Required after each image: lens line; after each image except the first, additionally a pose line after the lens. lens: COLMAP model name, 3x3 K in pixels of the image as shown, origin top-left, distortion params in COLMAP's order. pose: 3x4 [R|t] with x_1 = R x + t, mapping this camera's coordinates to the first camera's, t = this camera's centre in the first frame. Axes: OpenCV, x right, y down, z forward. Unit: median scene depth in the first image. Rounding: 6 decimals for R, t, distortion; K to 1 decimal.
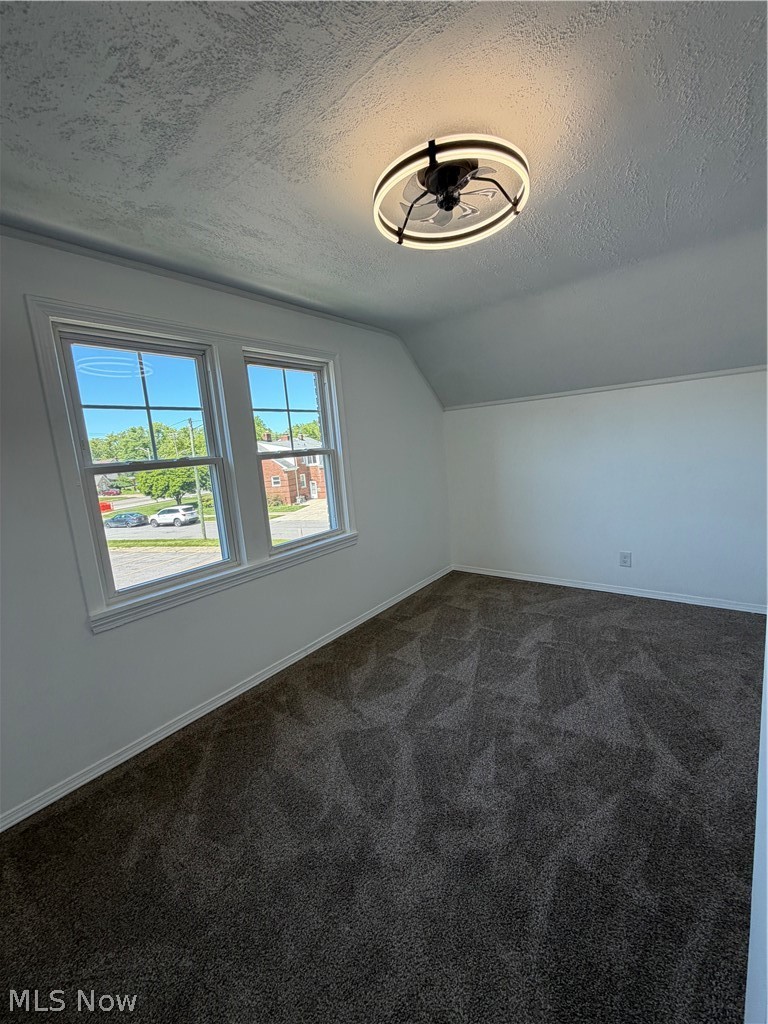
lens RADIAL K [[408.6, 0, 384.4], [0, 408.6, 509.1], [0, 0, 1]] dist [-0.000025, -0.000129]
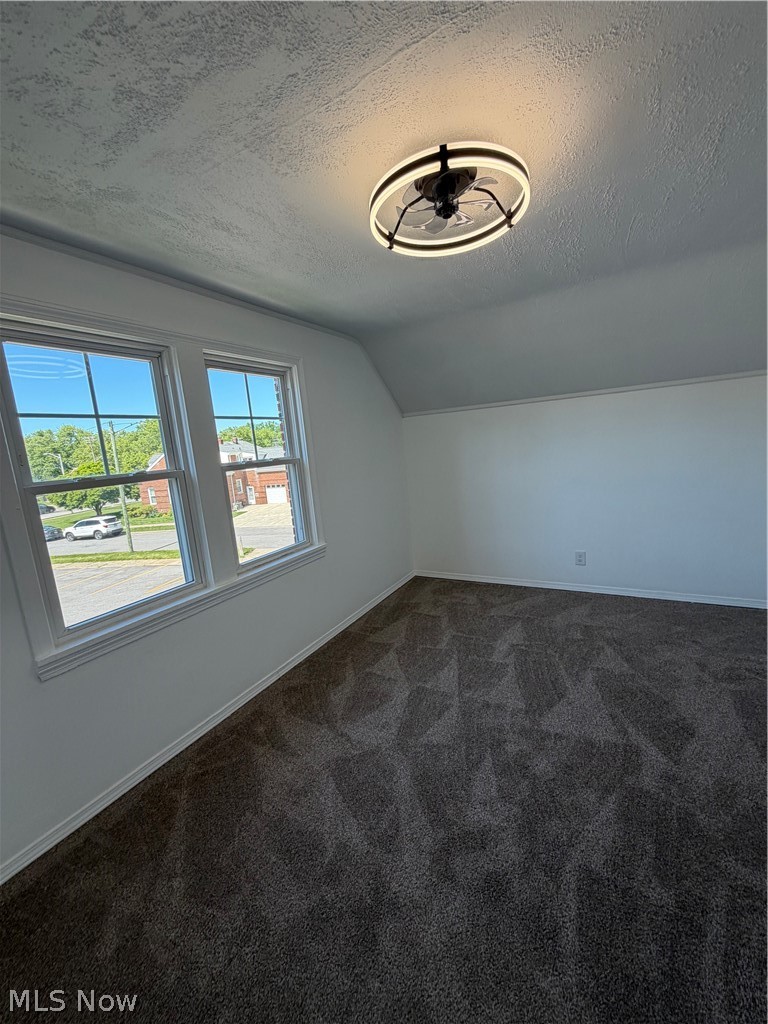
lens RADIAL K [[408.6, 0, 384.4], [0, 408.6, 509.1], [0, 0, 1]] dist [-0.000025, -0.000129]
pose [[0.988748, -0.029871, 0.146580, -0.130363], [0.030803, 0.999517, -0.004094, -0.032415], [-0.146387, 0.008564, 0.989190, 0.053982]]
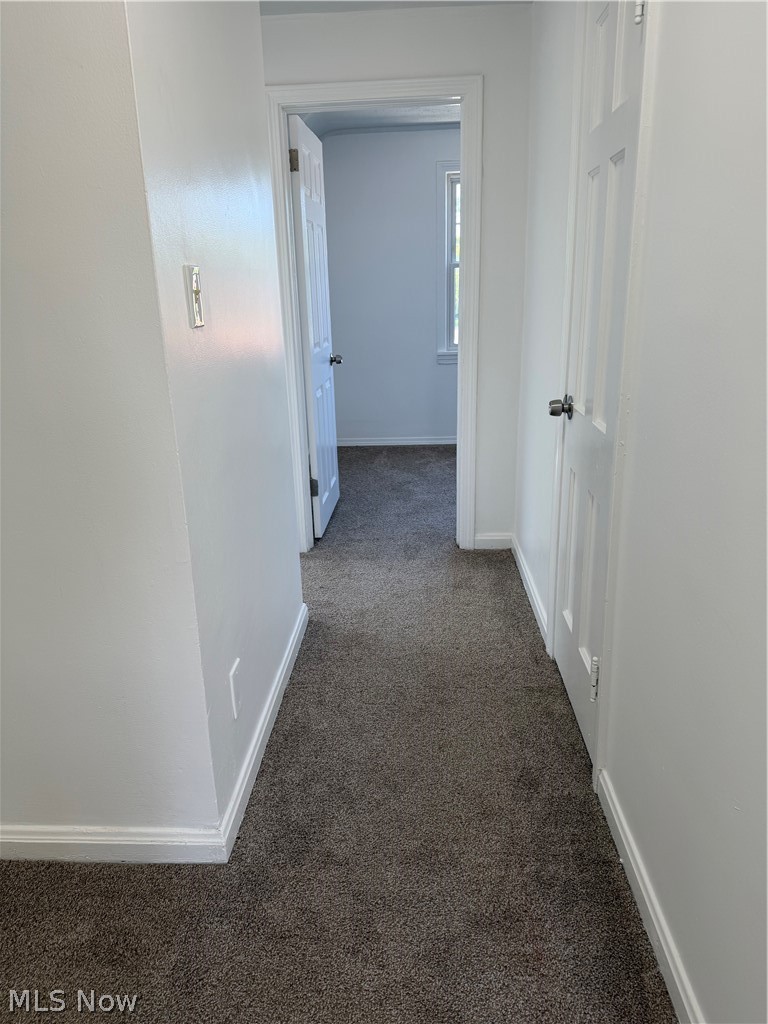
lens RADIAL K [[709.1, 0, 384.0], [0, 709.1, 512.0], [0, 0, 1]] dist [0.103237, -0.158767]
pose [[0.584329, 0.304741, -0.752126, 1.851436], [-0.141704, 0.950891, 0.275185, 0.112972], [0.799050, -0.054219, 0.598816, -1.184422]]
